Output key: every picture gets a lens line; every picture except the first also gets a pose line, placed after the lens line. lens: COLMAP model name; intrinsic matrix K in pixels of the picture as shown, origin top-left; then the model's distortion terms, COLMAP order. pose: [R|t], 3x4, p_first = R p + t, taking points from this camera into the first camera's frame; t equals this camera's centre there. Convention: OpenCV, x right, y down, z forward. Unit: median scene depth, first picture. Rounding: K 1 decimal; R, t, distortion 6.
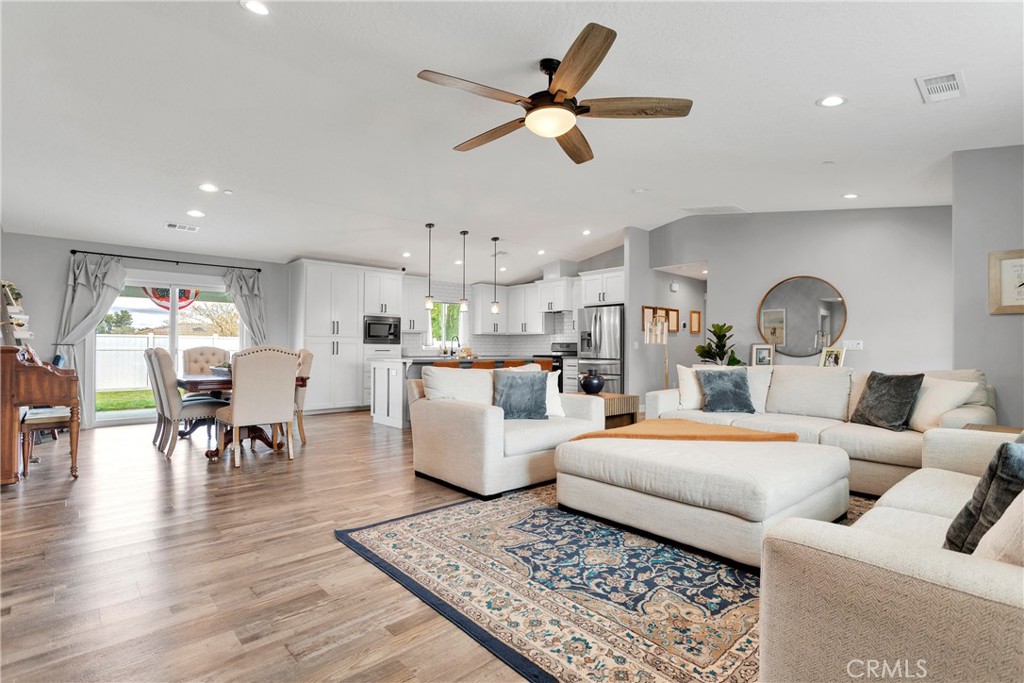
lens RADIAL K [[479.8, 0, 516.9], [0, 479.8, 344.1], [0, 0, 1]] dist [-0.000426, 0.000246]
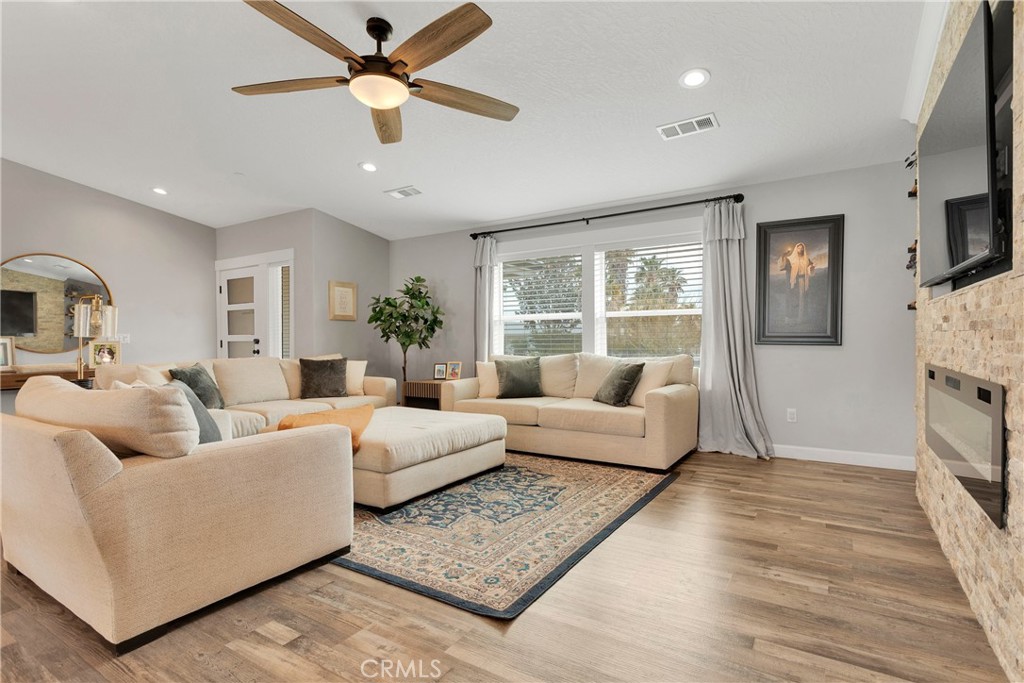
lens RADIAL K [[496.4, 0, 515.0], [0, 496.4, 343.2], [0, 0, 1]] dist [0.000433, 0.000941]
pose [[-0.249009, -0.009486, 0.968455, -0.965763], [-0.003721, 0.999954, 0.008838, 0.006301], [-0.968494, -0.001403, -0.249033, 1.075203]]
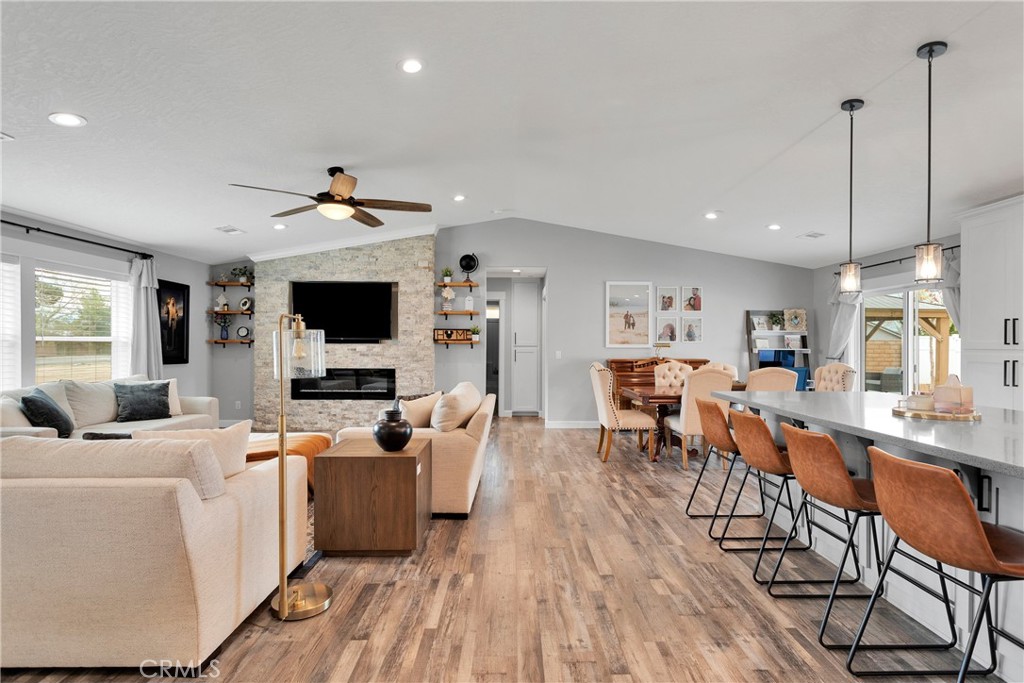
lens RADIAL K [[522.9, 0, 512.0], [0, 522.9, 341.5], [0, 0, 1]] dist [0.000246, 0.000408]
pose [[-0.677711, -0.007716, -0.735288, 0.944266], [0.001269, 0.999931, -0.011662, -0.048463], [0.735328, -0.008837, -0.677654, 2.656907]]
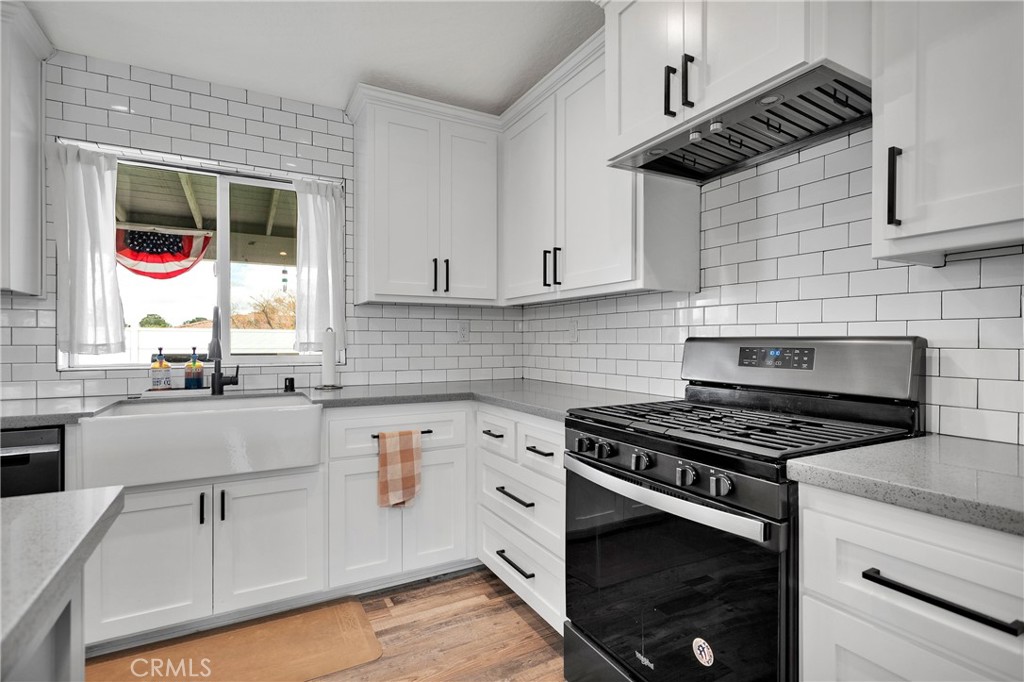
lens RADIAL K [[490.2, 0, 499.1], [0, 490.2, 341.7], [0, 0, 1]] dist [0.007002, 0.000500]
pose [[0.963712, -0.002771, -0.266928, 0.190750], [0.005164, 0.999953, 0.008264, -0.007733], [0.266893, -0.009342, 0.963681, 2.825319]]
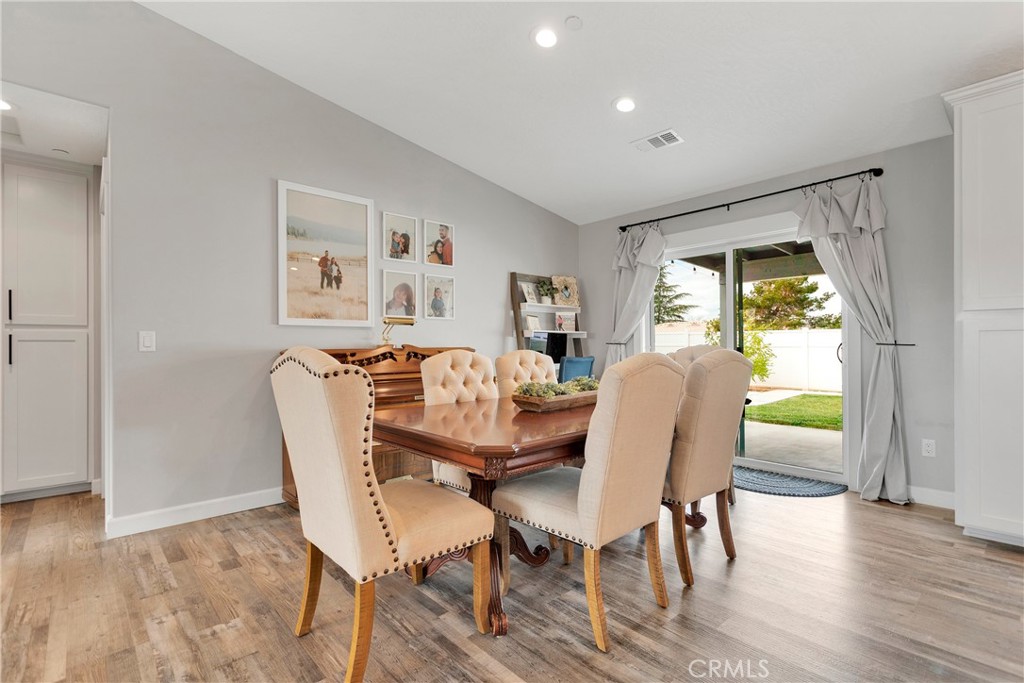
lens RADIAL K [[479.8, 0, 516.9], [0, 479.8, 344.1], [0, 0, 1]] dist [-0.000426, 0.000246]
pose [[-0.011095, -0.007642, -0.999909, -0.227306], [0.015722, 0.999846, -0.007816, 0.012729], [0.999815, -0.015807, -0.010973, 1.770955]]
